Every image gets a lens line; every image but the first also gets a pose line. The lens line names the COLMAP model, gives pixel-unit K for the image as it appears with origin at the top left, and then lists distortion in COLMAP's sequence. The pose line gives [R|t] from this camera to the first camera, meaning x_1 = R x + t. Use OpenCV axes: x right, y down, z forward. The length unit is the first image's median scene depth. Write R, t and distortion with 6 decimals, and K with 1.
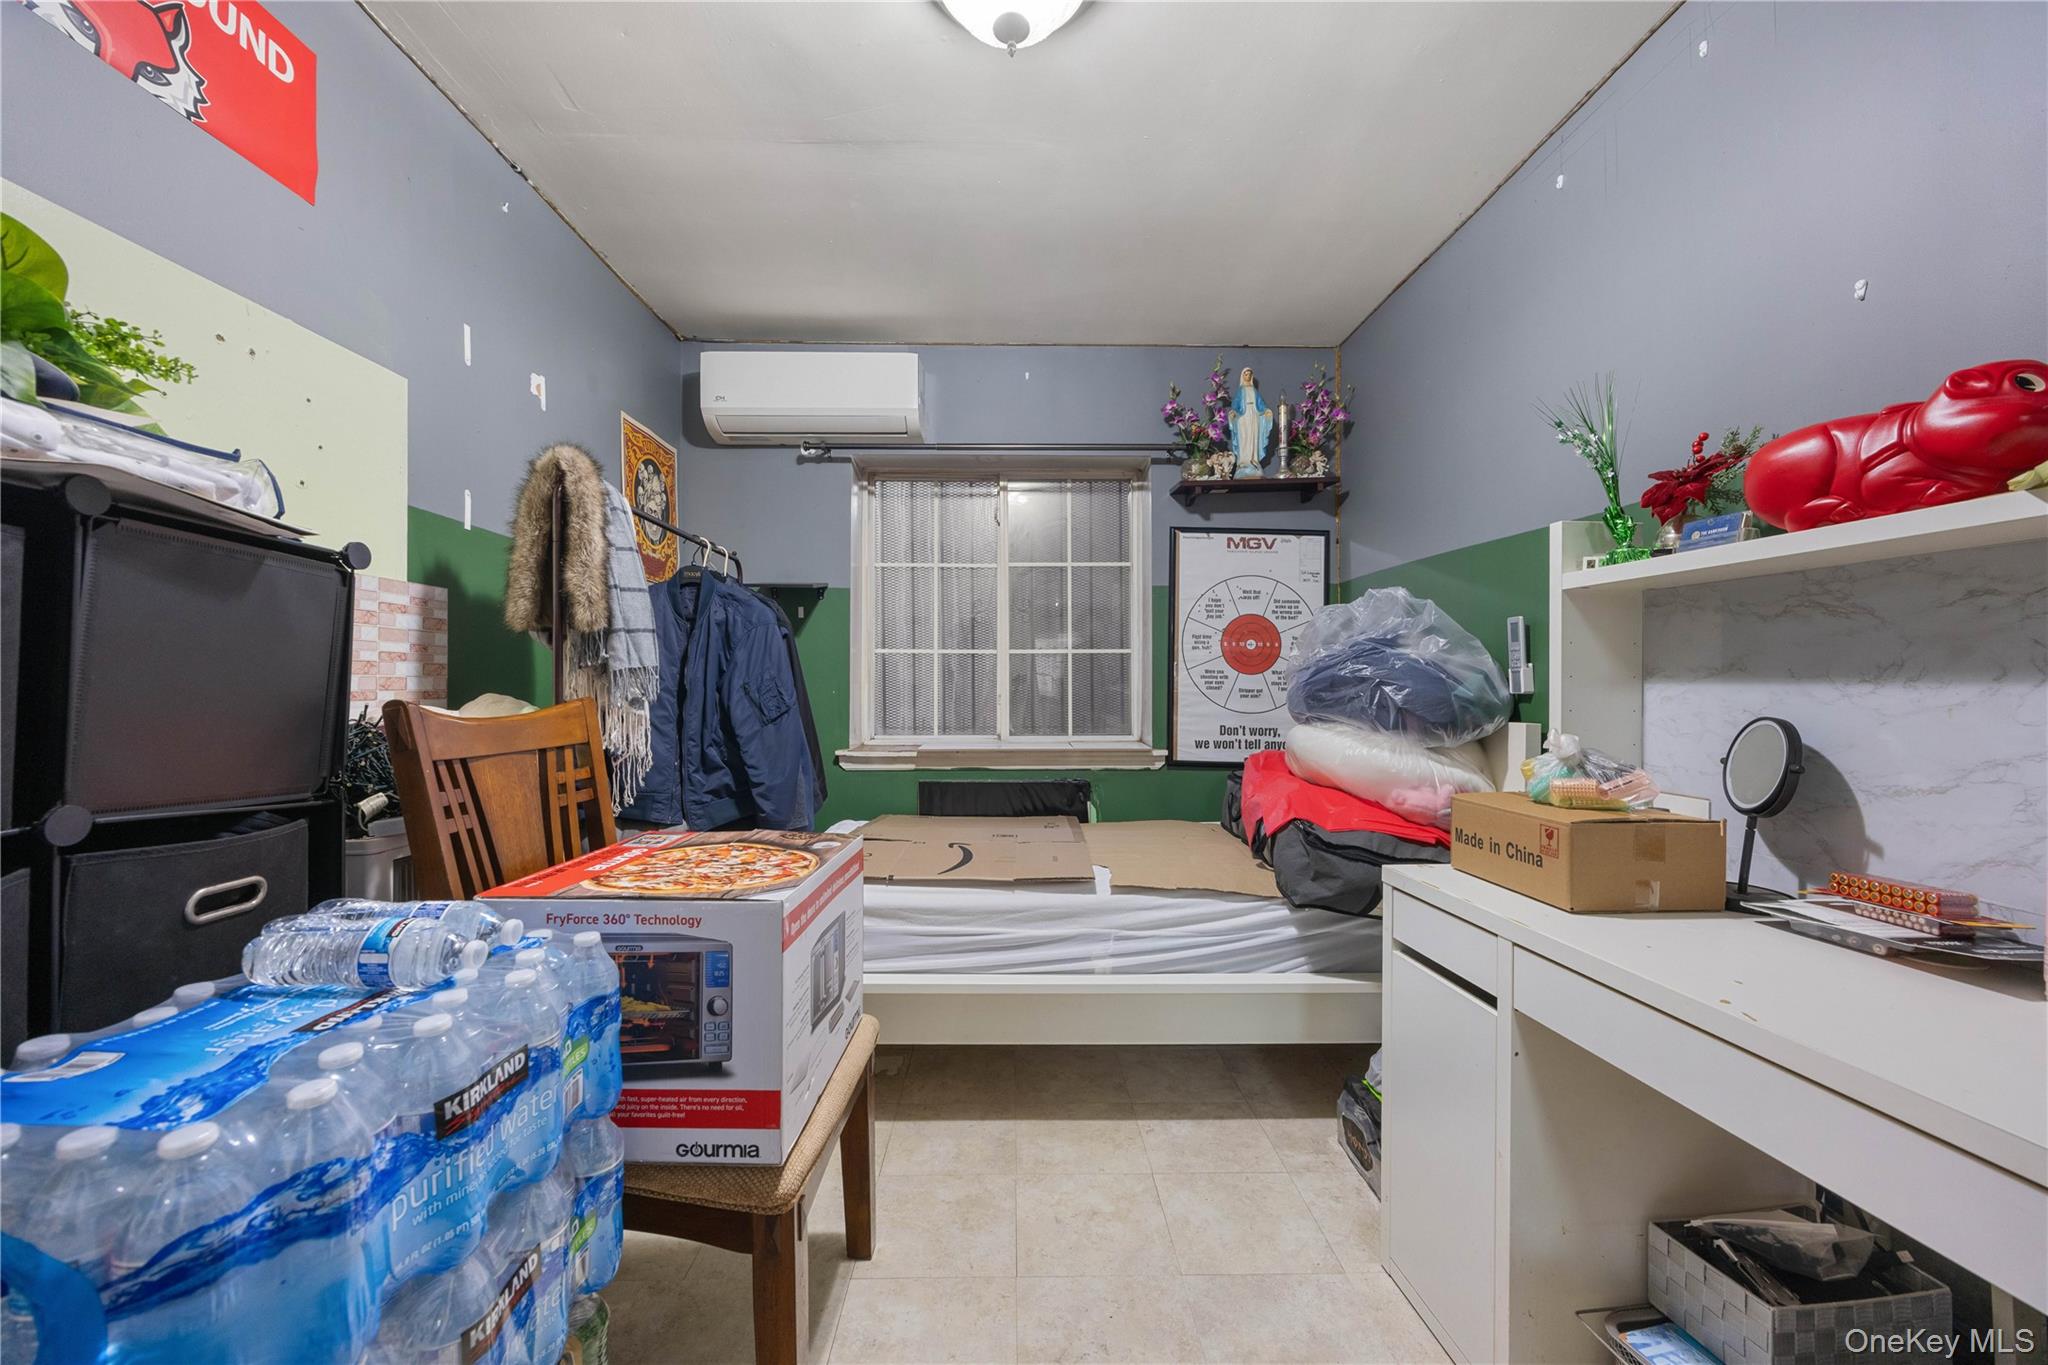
lens RADIAL K [[796.9, 0, 1027.4], [0, 796.9, 685.2], [0, 0, 1]] dist [-0.001069, 0.000052]
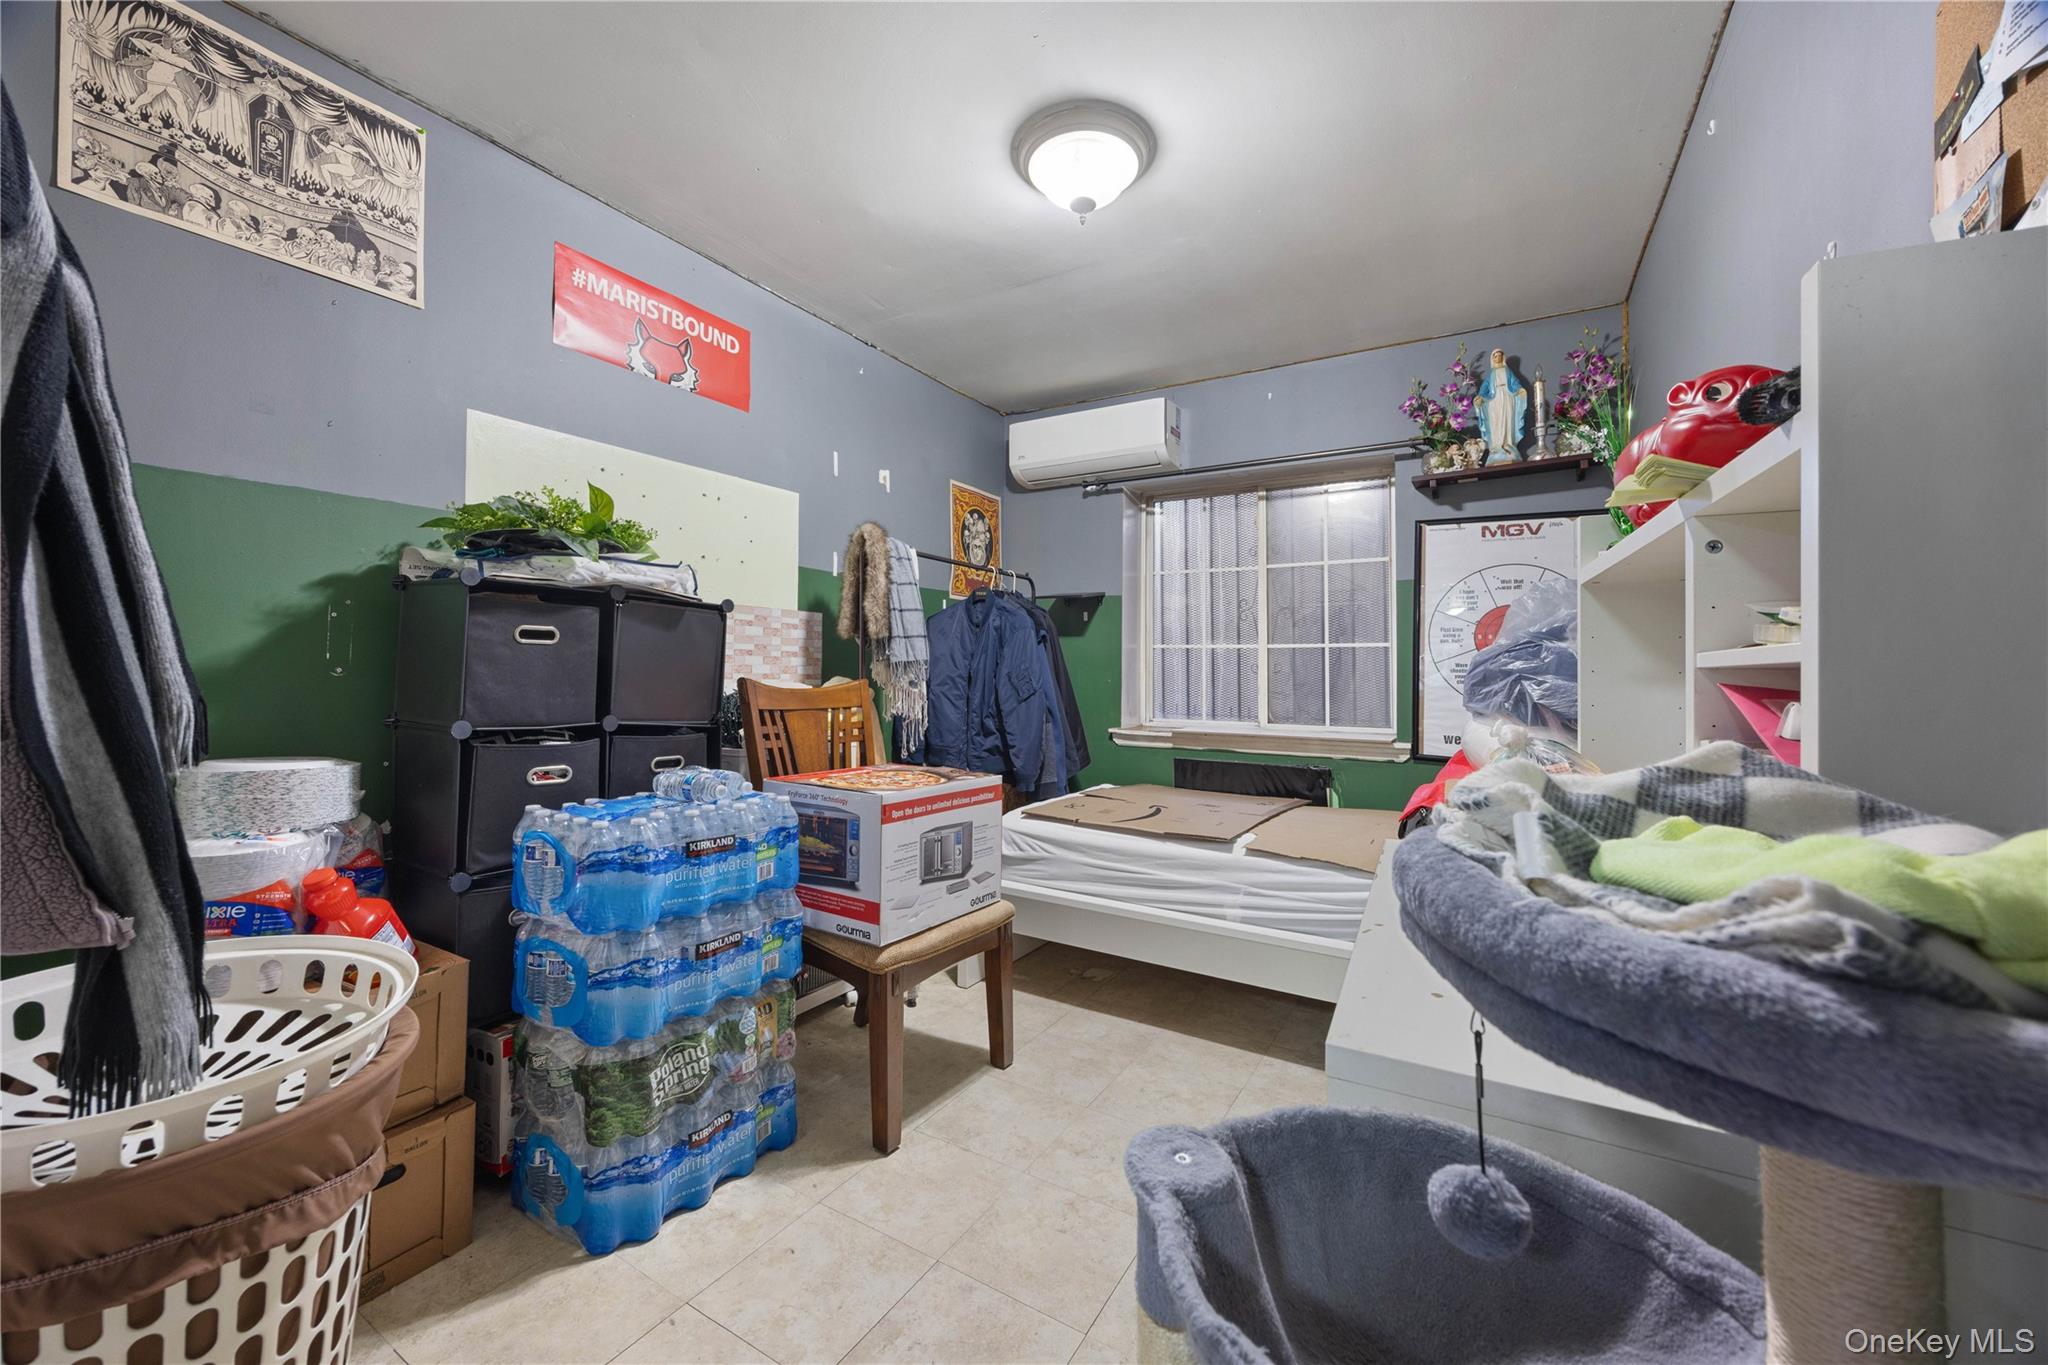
lens RADIAL K [[783.0, 0, 1017.2], [0, 783.0, 672.4], [0, 0, 1]] dist [-0.001614, -0.000122]
pose [[0.850441, 0.009703, -0.525980, 0.360730], [-0.012738, 0.999917, -0.002150, 0.000624], [0.525915, 0.008528, 0.850494, -0.131320]]
